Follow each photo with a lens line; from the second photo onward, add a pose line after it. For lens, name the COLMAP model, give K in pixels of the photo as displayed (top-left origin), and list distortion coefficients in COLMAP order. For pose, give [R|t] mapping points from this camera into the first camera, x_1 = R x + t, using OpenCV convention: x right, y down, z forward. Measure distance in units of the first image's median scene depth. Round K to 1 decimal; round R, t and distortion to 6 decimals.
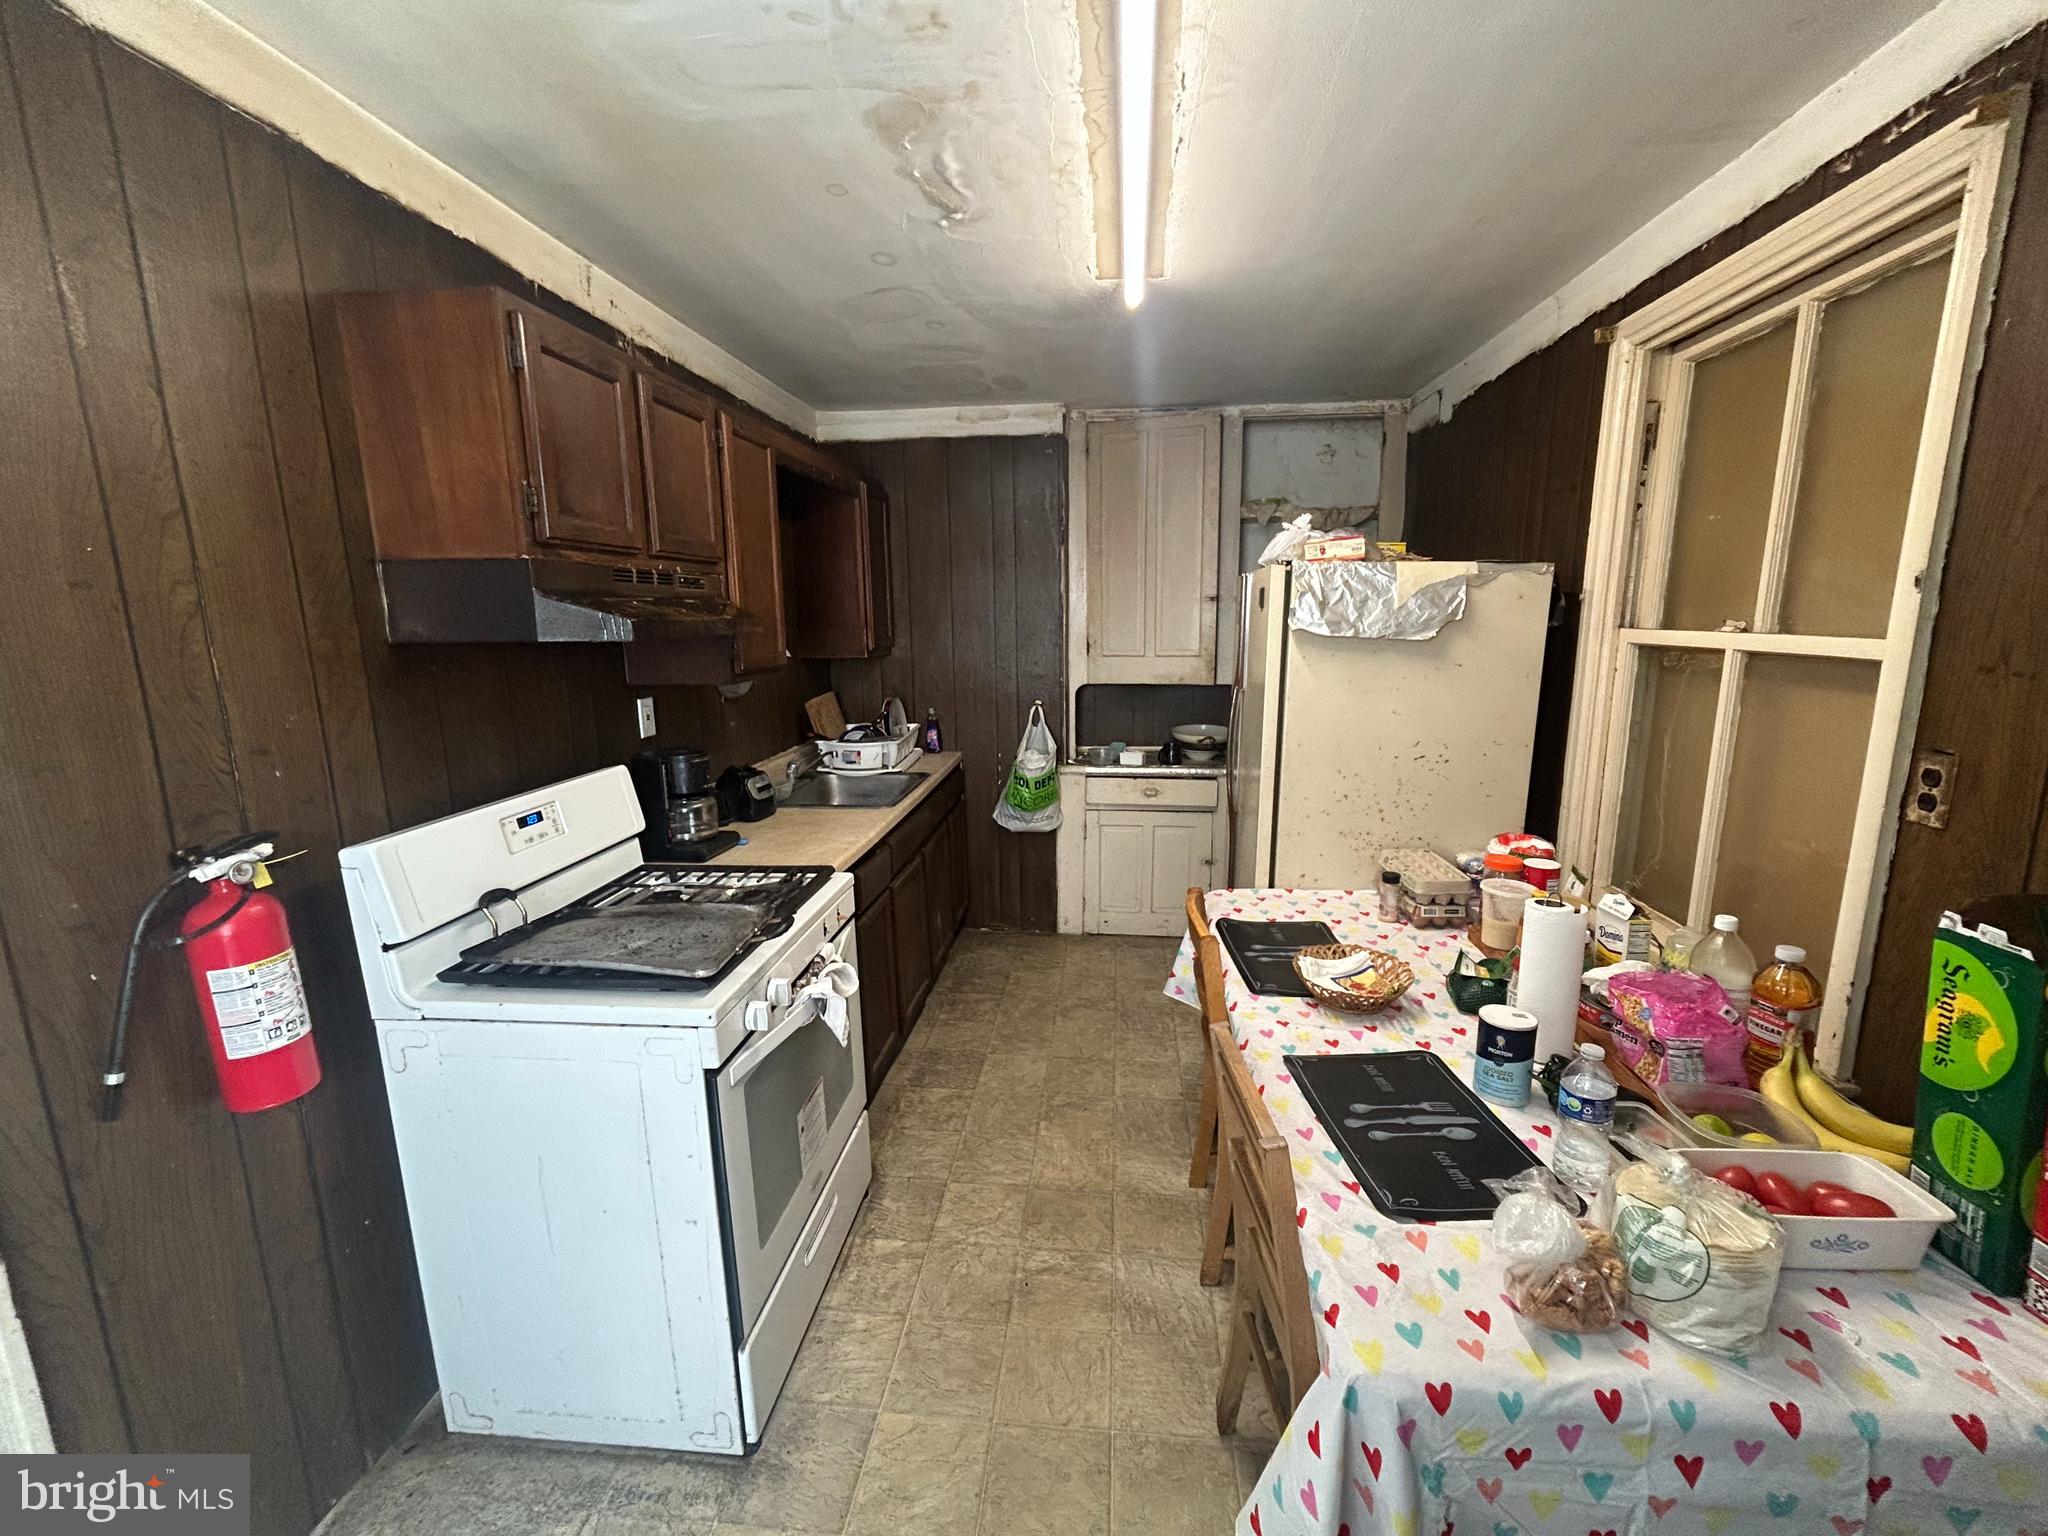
lens RADIAL K [[818.3, 0, 1031.8], [0, 818.3, 768.1], [0, 0, 1]] dist [-0.000367, 0.000282]
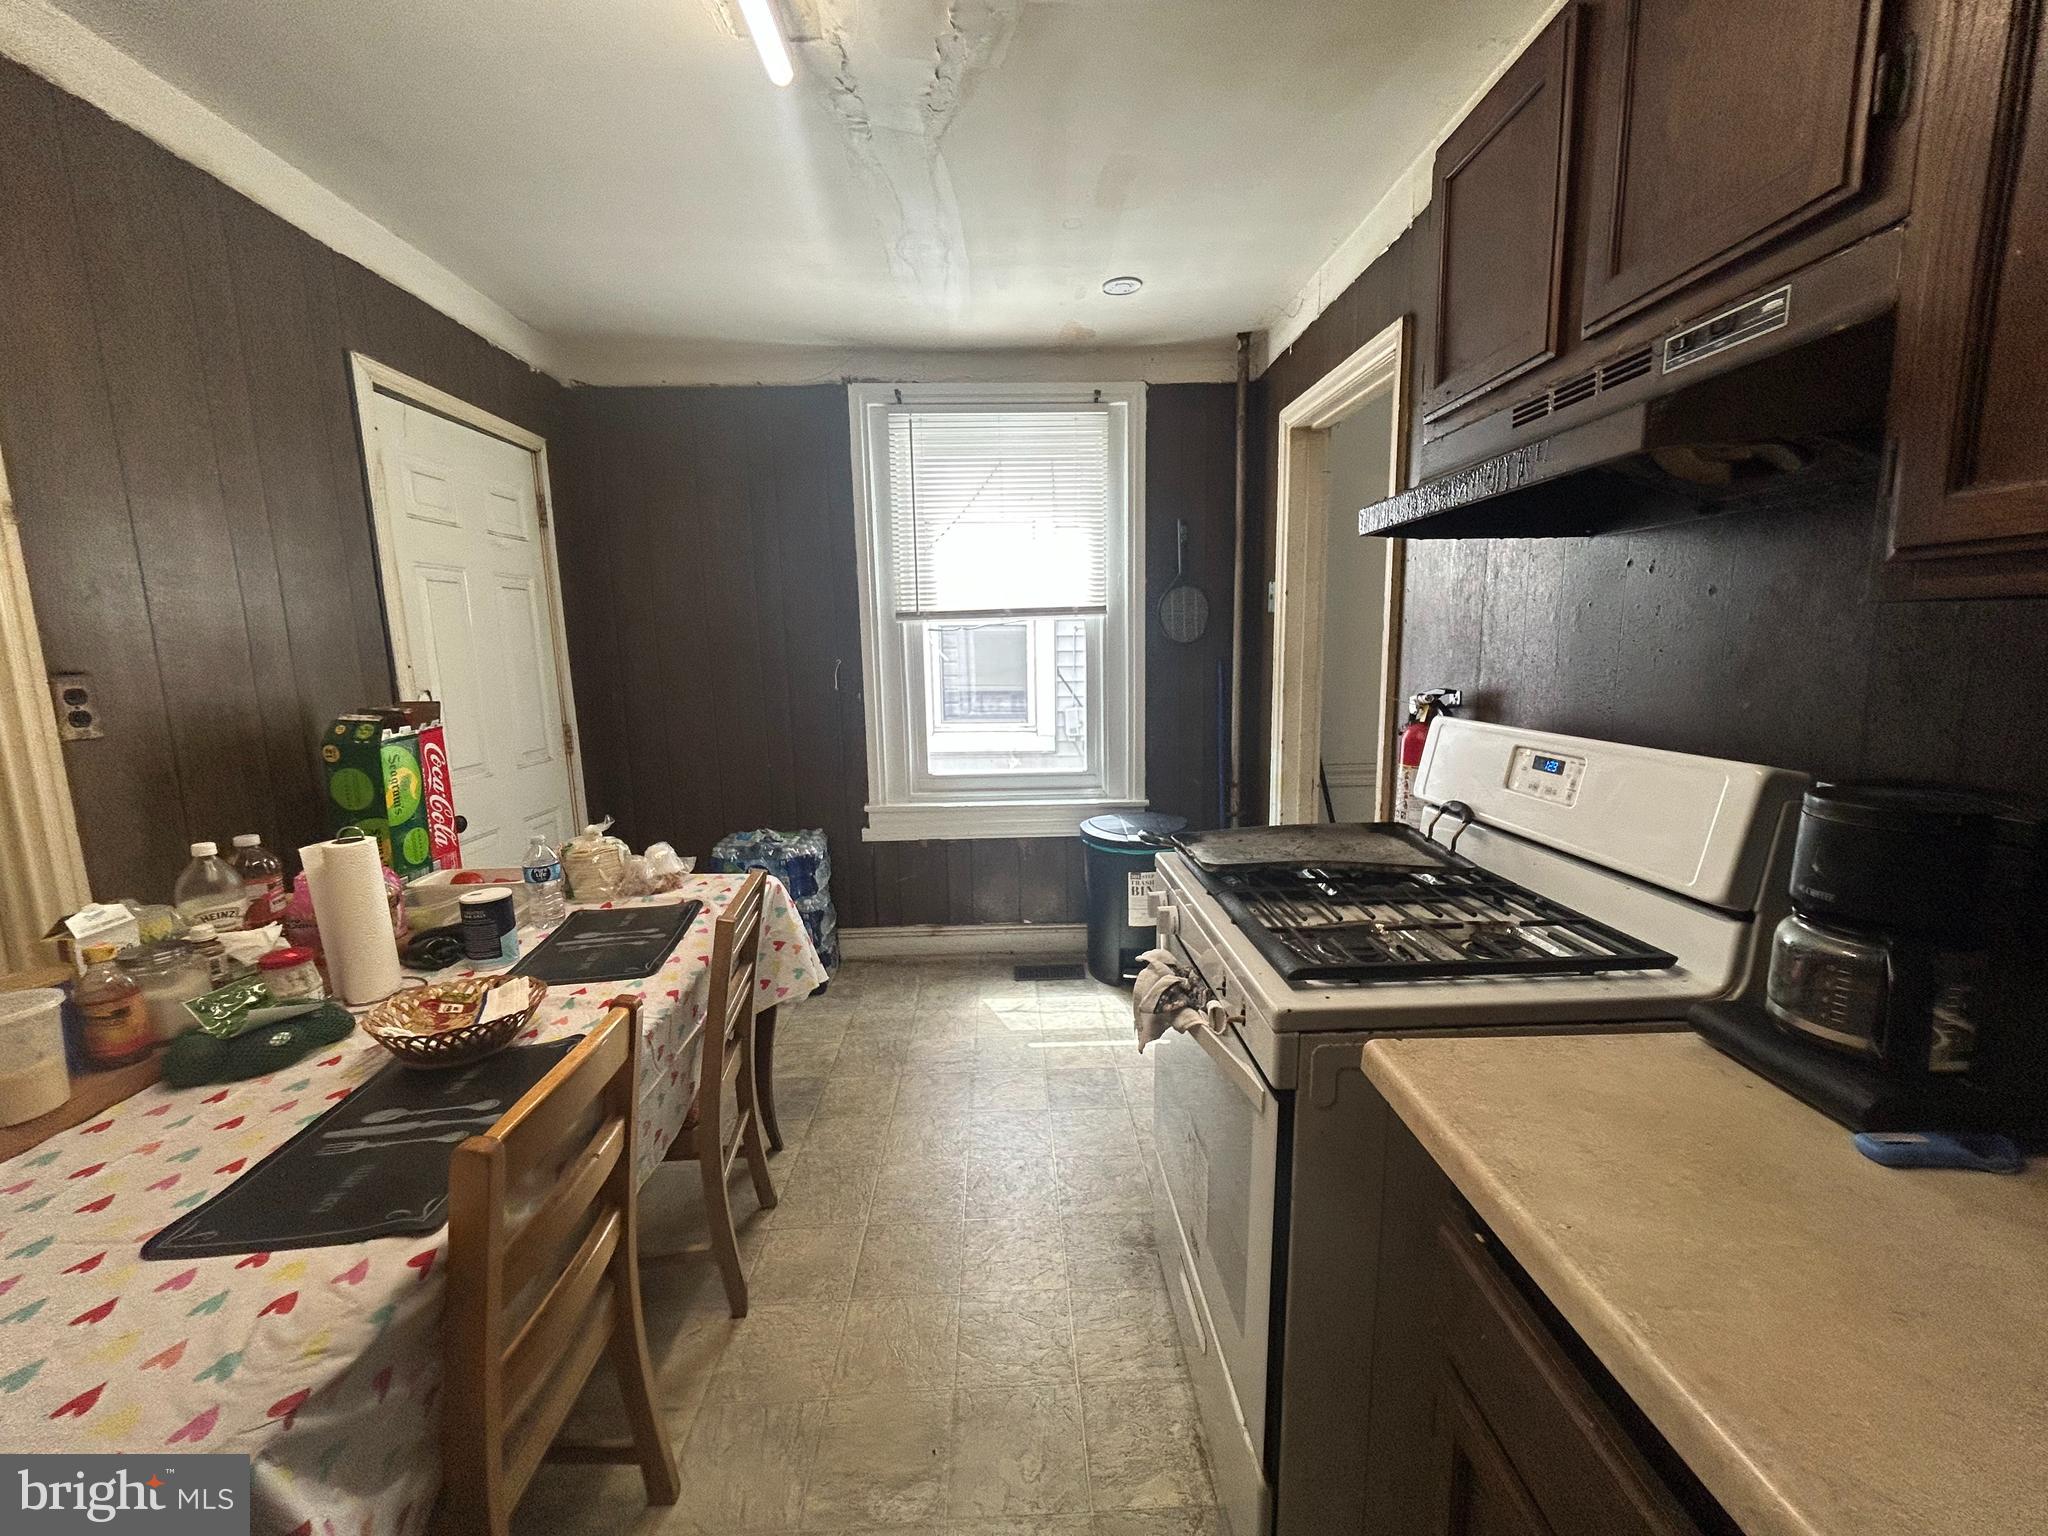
lens RADIAL K [[818.3, 0, 1027.4], [0, 818.3, 770.5], [0, 0, 1]] dist [-0.000367, 0.000282]
pose [[-0.989988, 0.050266, -0.131900, -0.035702], [0.003761, 0.943506, 0.331335, -0.254480], [0.141103, 0.327521, -0.934248, 2.222761]]
